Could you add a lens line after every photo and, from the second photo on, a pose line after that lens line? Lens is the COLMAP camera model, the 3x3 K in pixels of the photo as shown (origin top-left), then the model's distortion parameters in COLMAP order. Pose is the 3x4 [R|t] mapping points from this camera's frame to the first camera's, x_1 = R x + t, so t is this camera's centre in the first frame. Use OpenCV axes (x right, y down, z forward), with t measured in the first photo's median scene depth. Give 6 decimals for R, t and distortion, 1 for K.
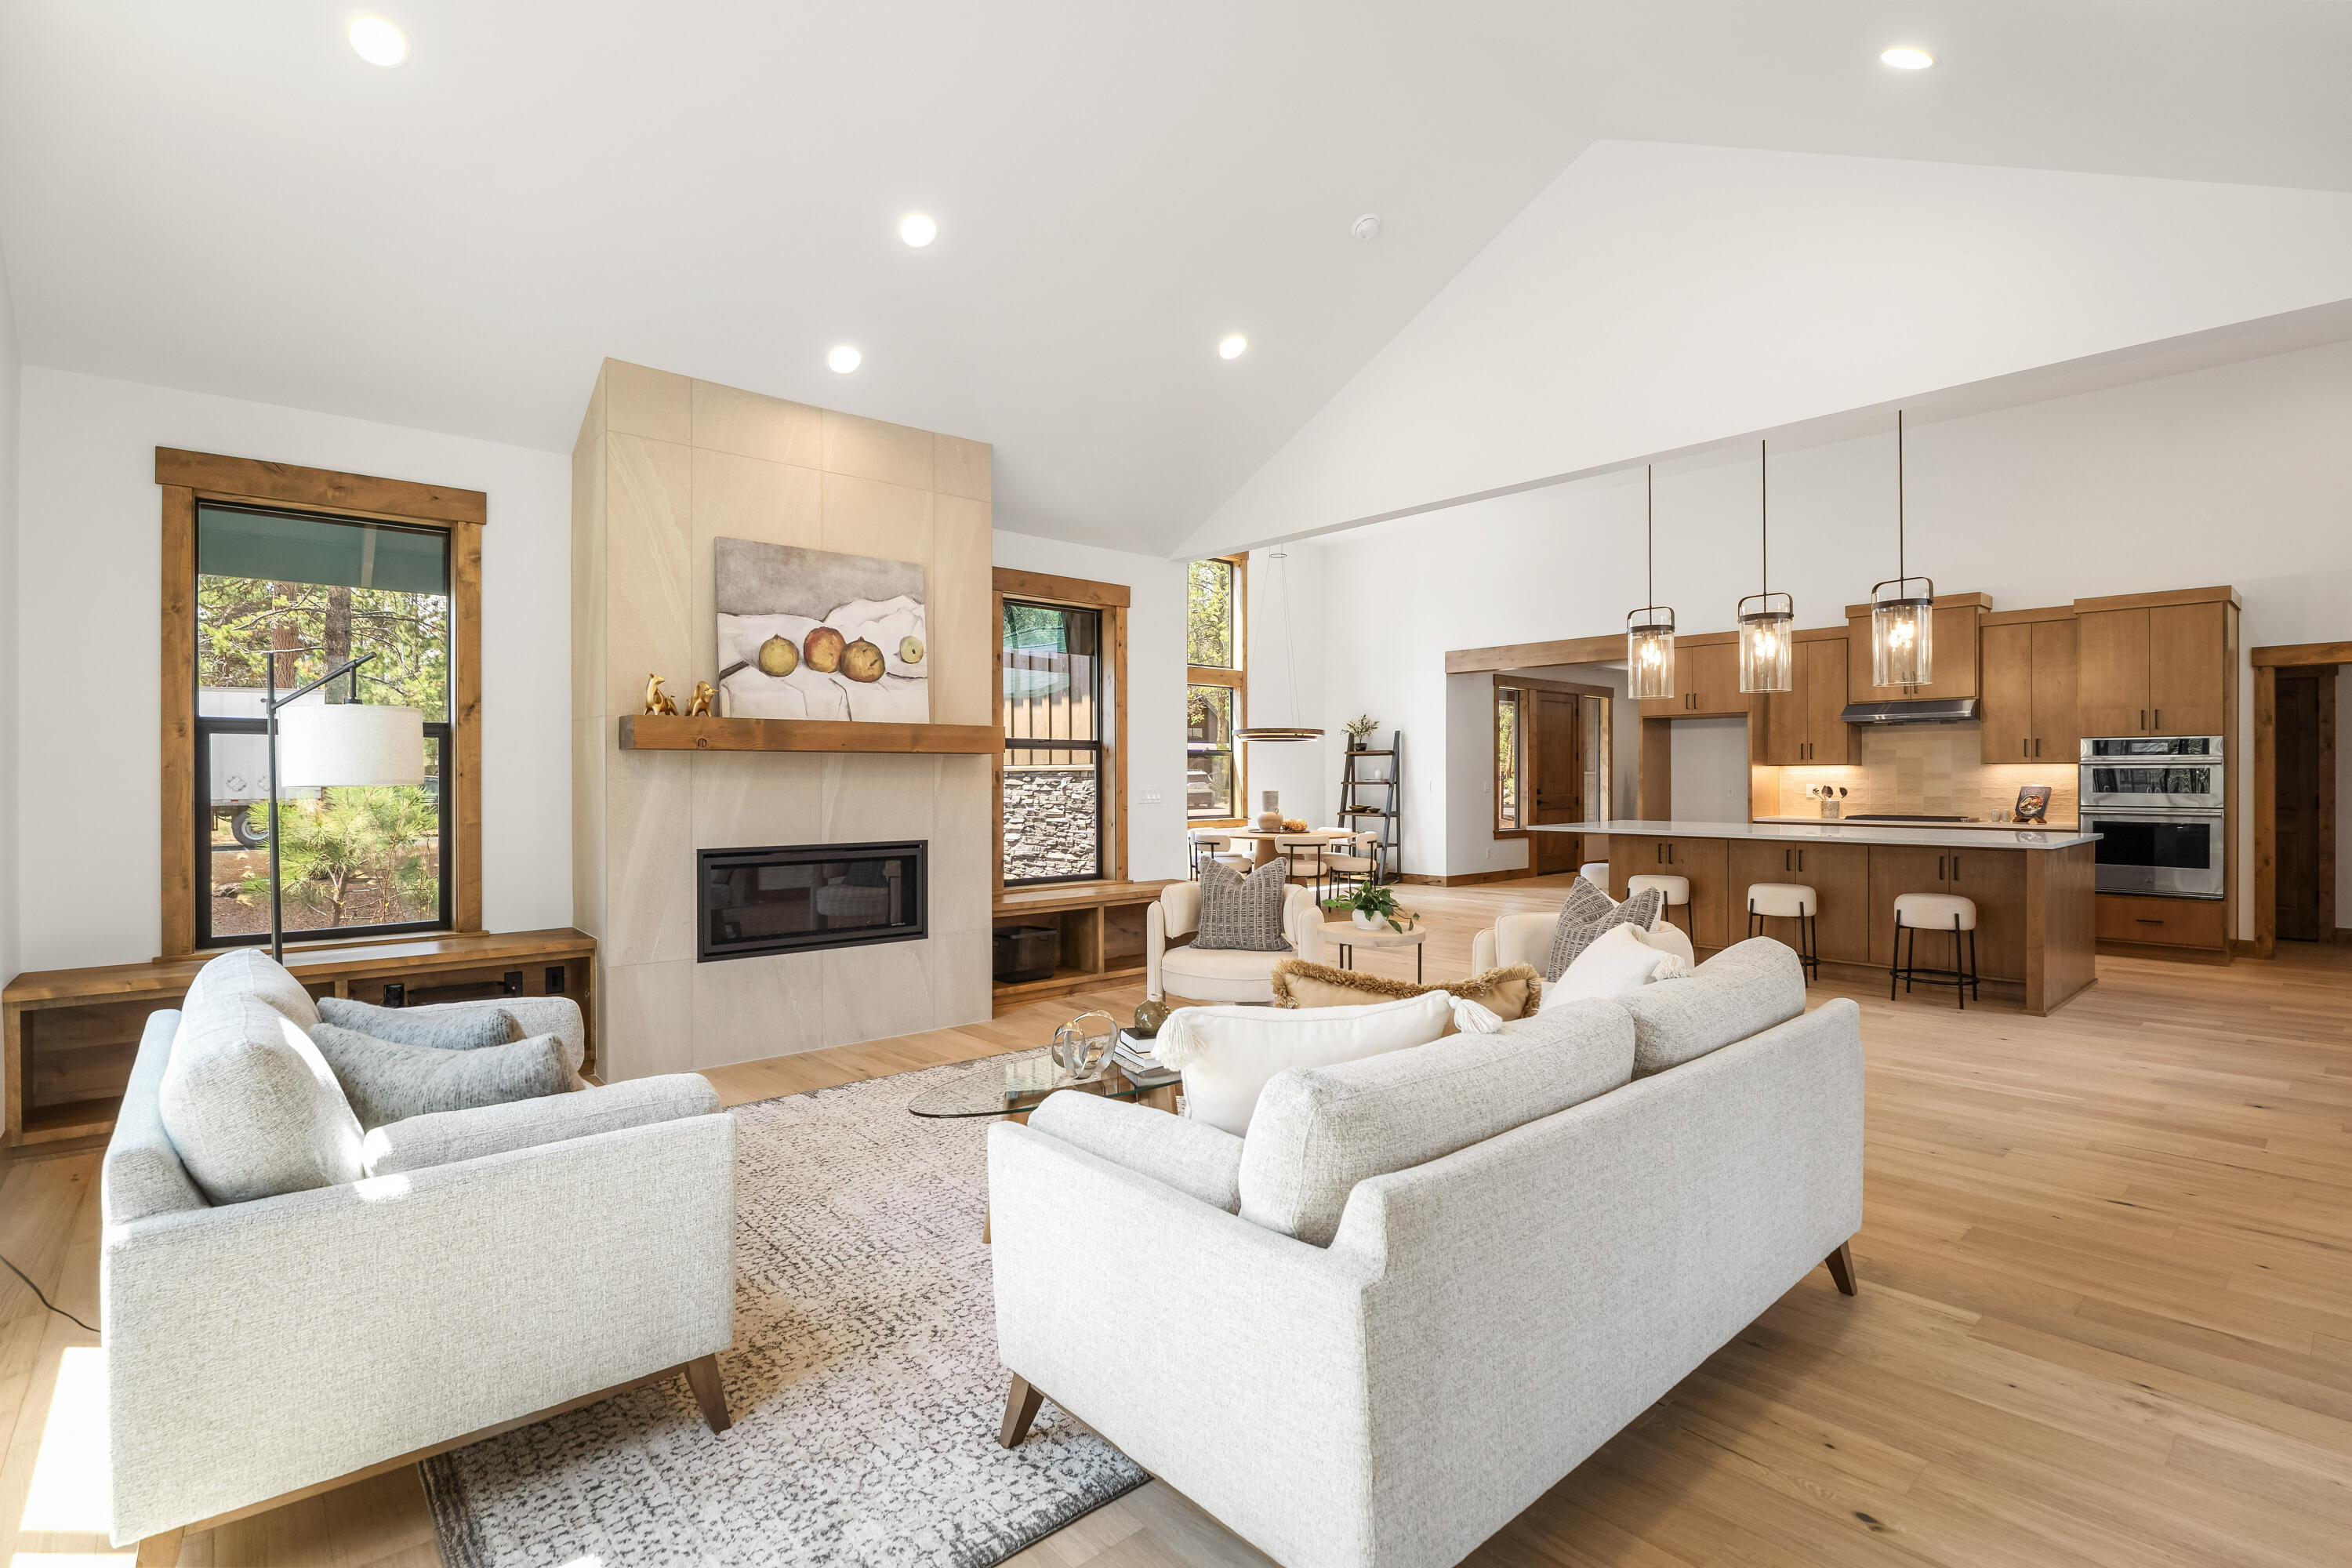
lens RADIAL K [[1125.5, 0, 1194.0], [0, 1125.5, 780.8], [0, 0, 1]] dist [-0.003647, 0.000097]
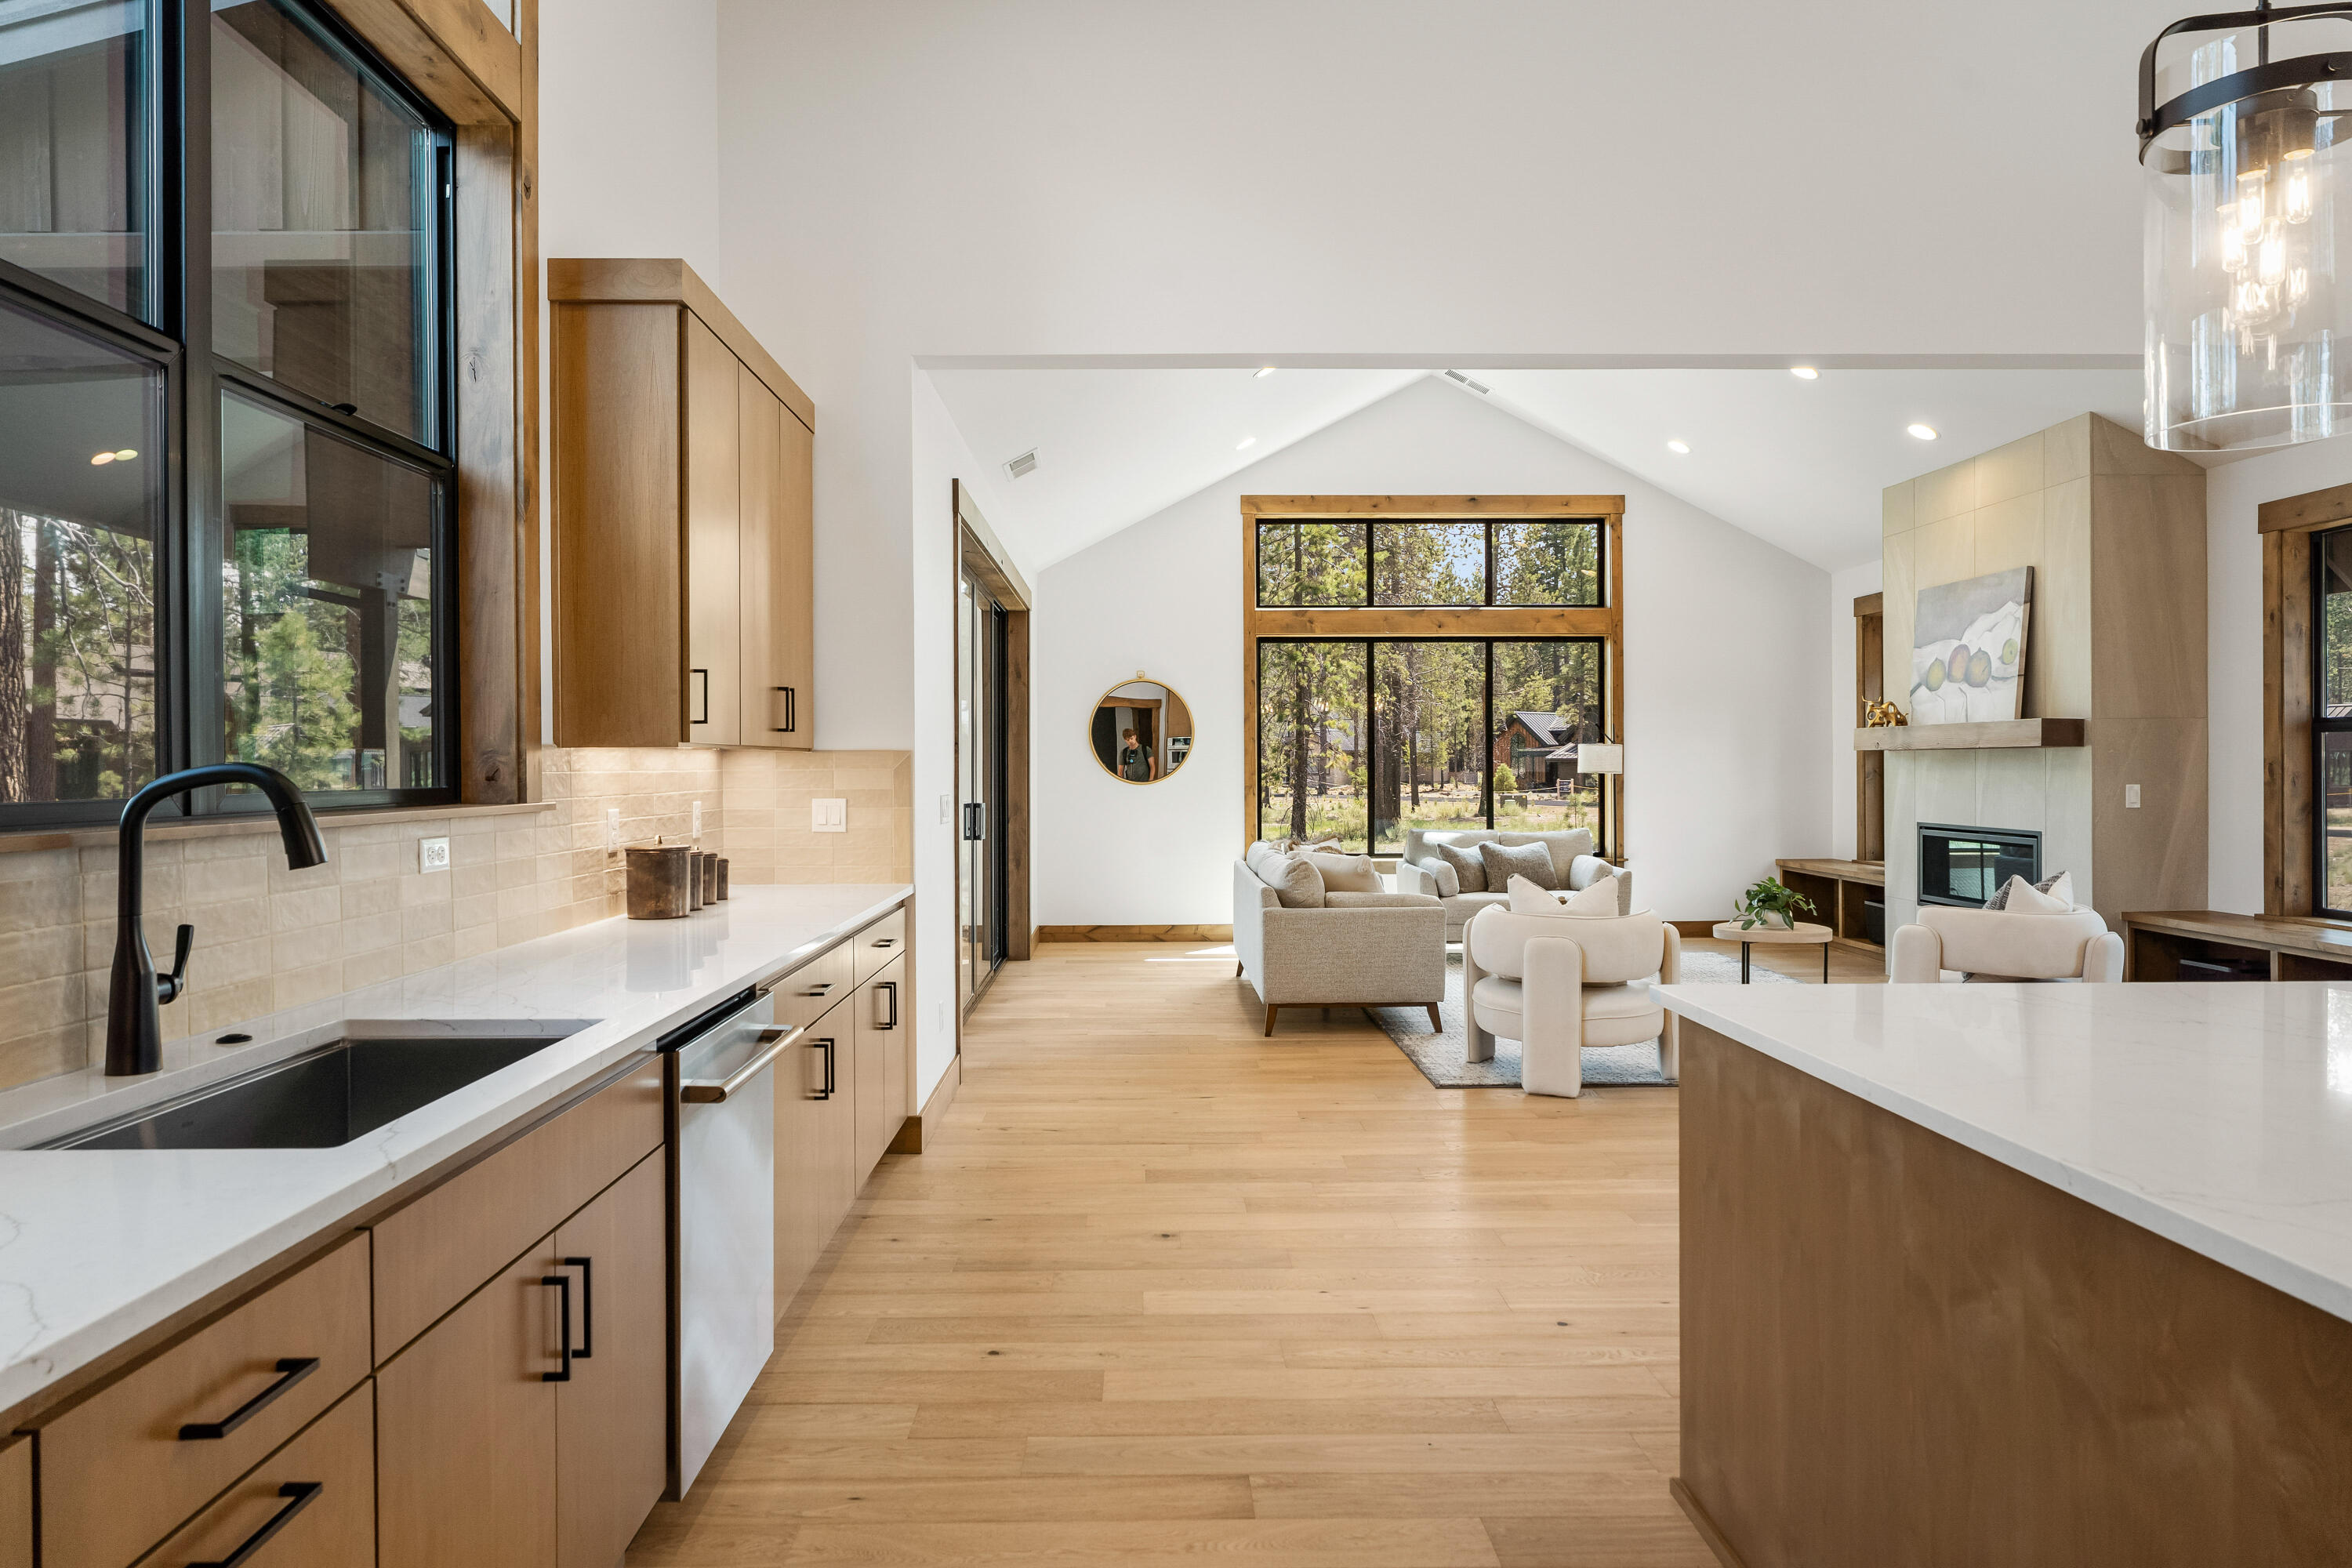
lens RADIAL K [[1377.5, 0, 1162.1], [0, 1377.5, 773.1], [0, 0, 1]] dist [-0.014242, 0.006014]
pose [[-0.659443, 0.008835, -0.751702, 0.885194], [0.001170, 0.999942, 0.010726, -0.010923], [0.751753, 0.006194, -0.659415, 0.880567]]
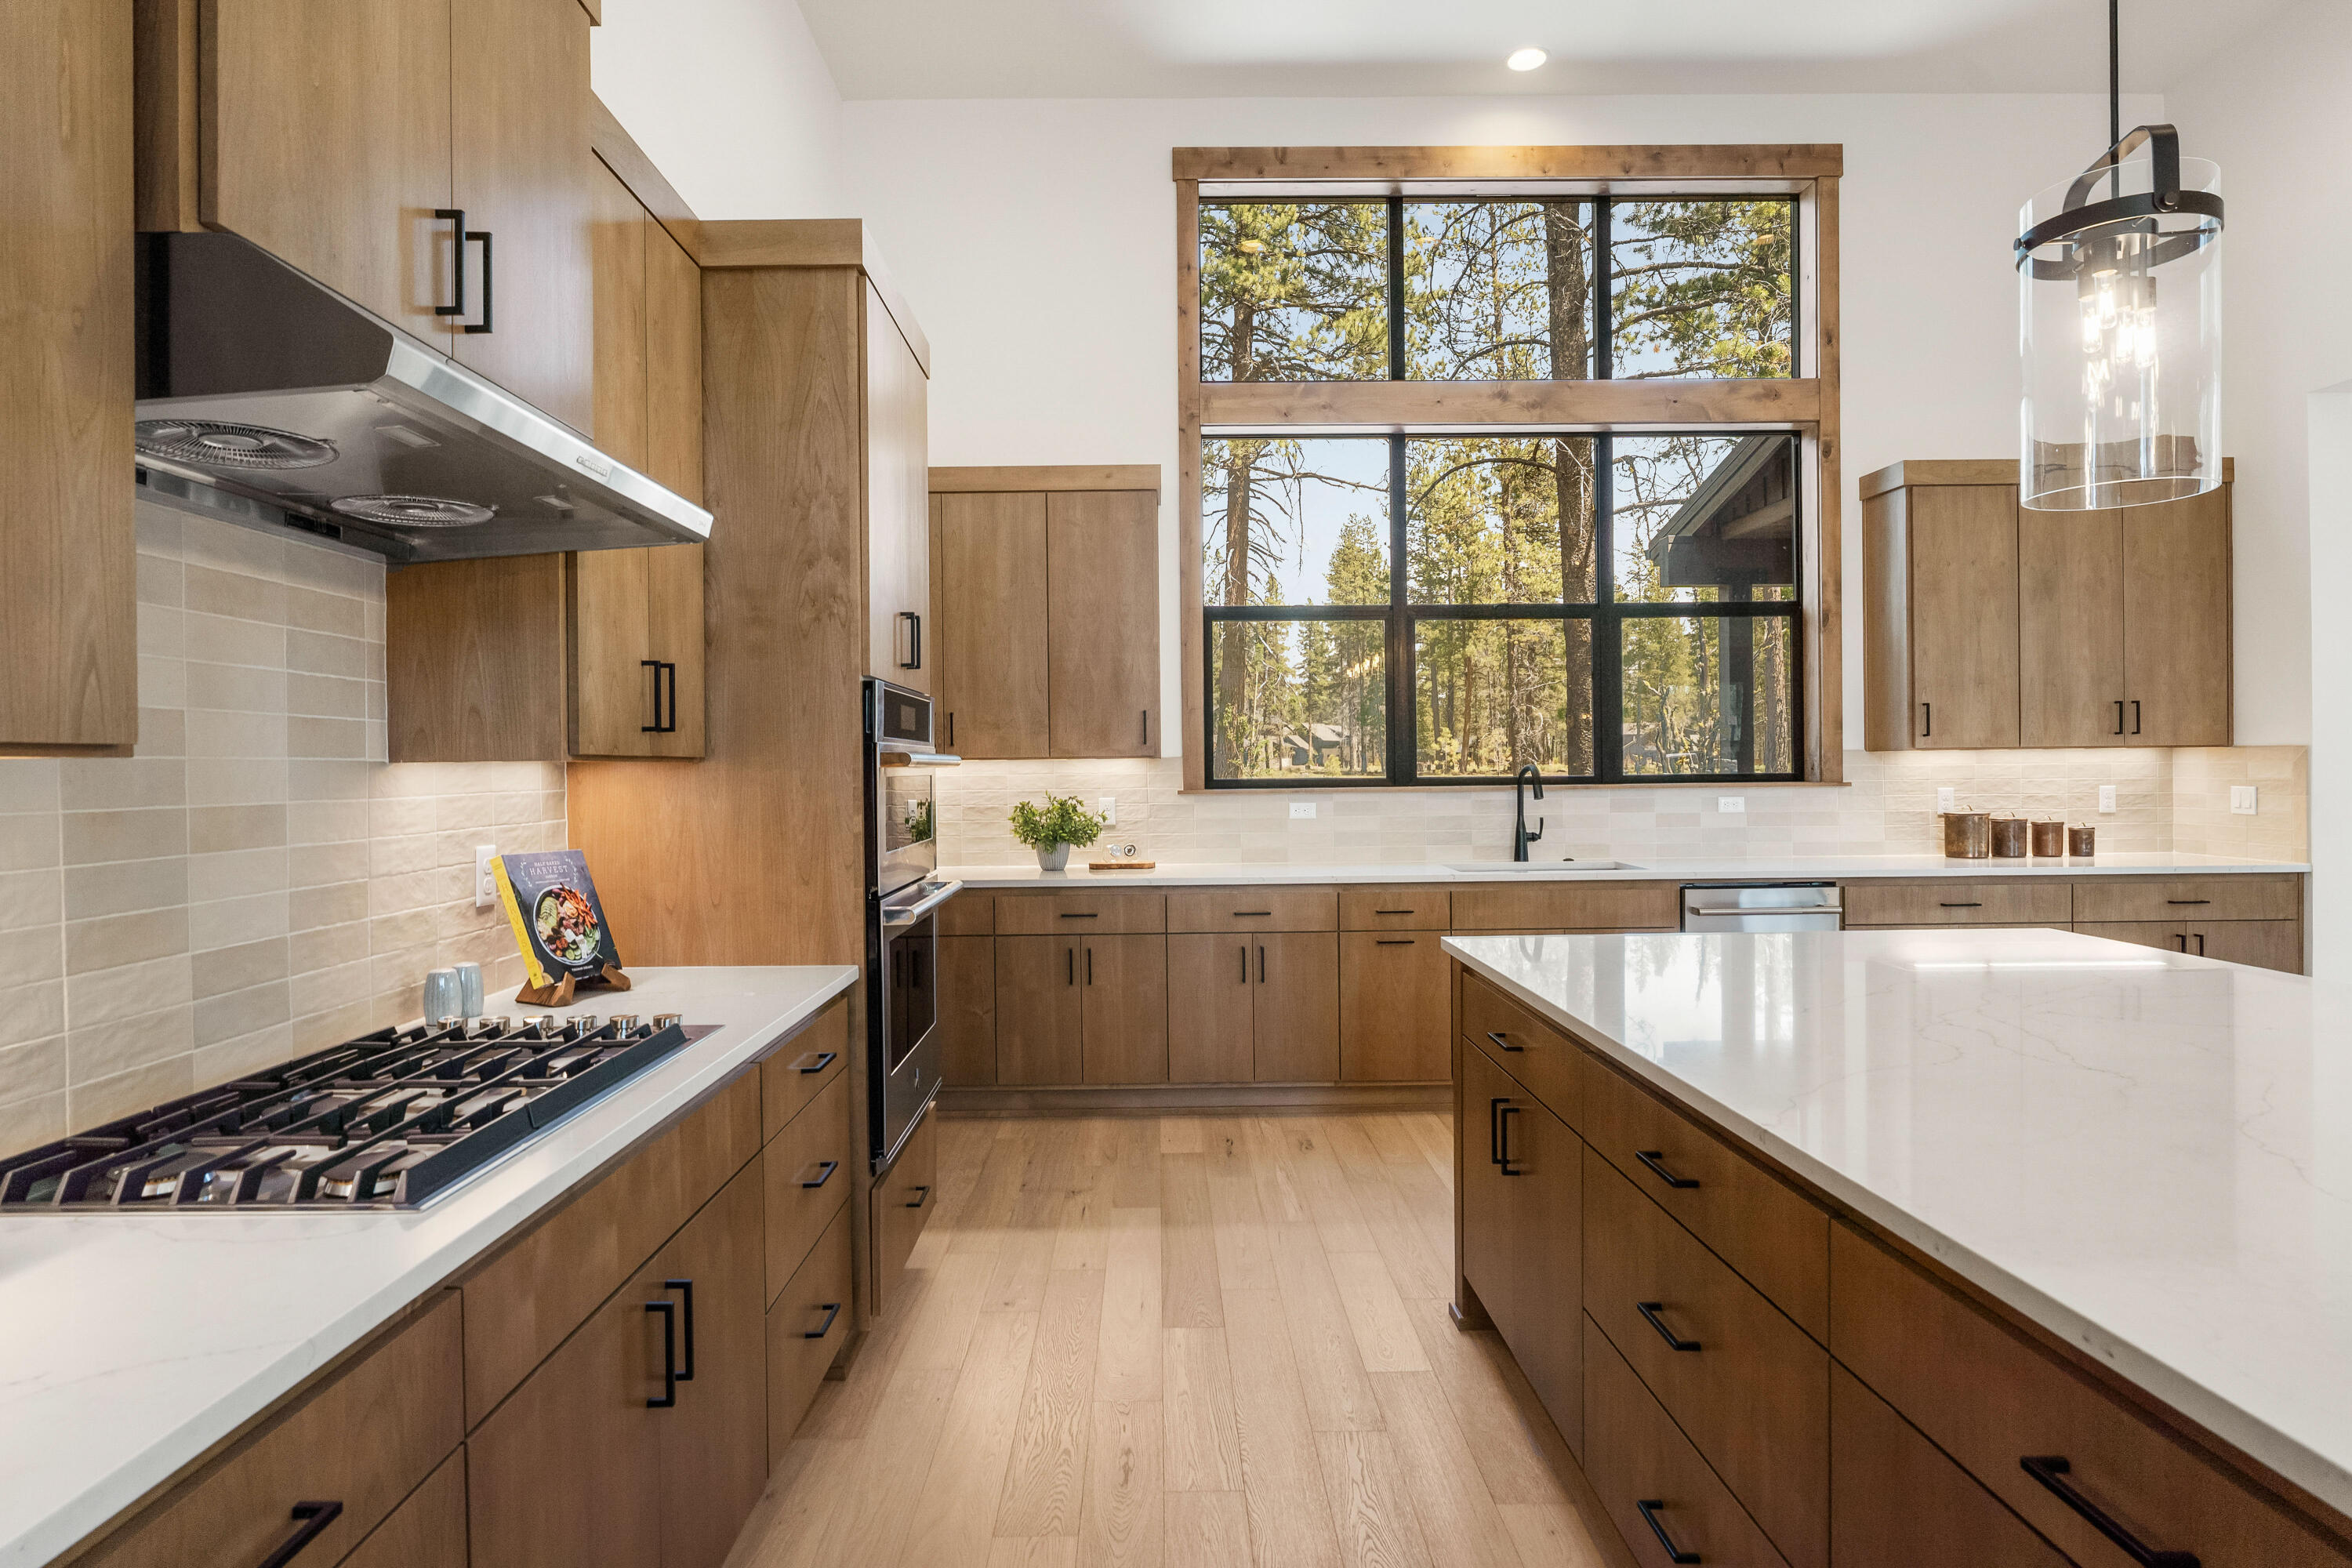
lens RADIAL K [[1265.6, 0, 1158.3], [0, 1265.6, 771.3], [0, 0, 1]] dist [-0.004495, 0.000266]
pose [[-0.742303, 0.008798, 0.670007, 0.509743], [0.015968, 0.999862, 0.004562, -0.013240], [-0.669875, 0.014084, -0.742341, 1.236303]]
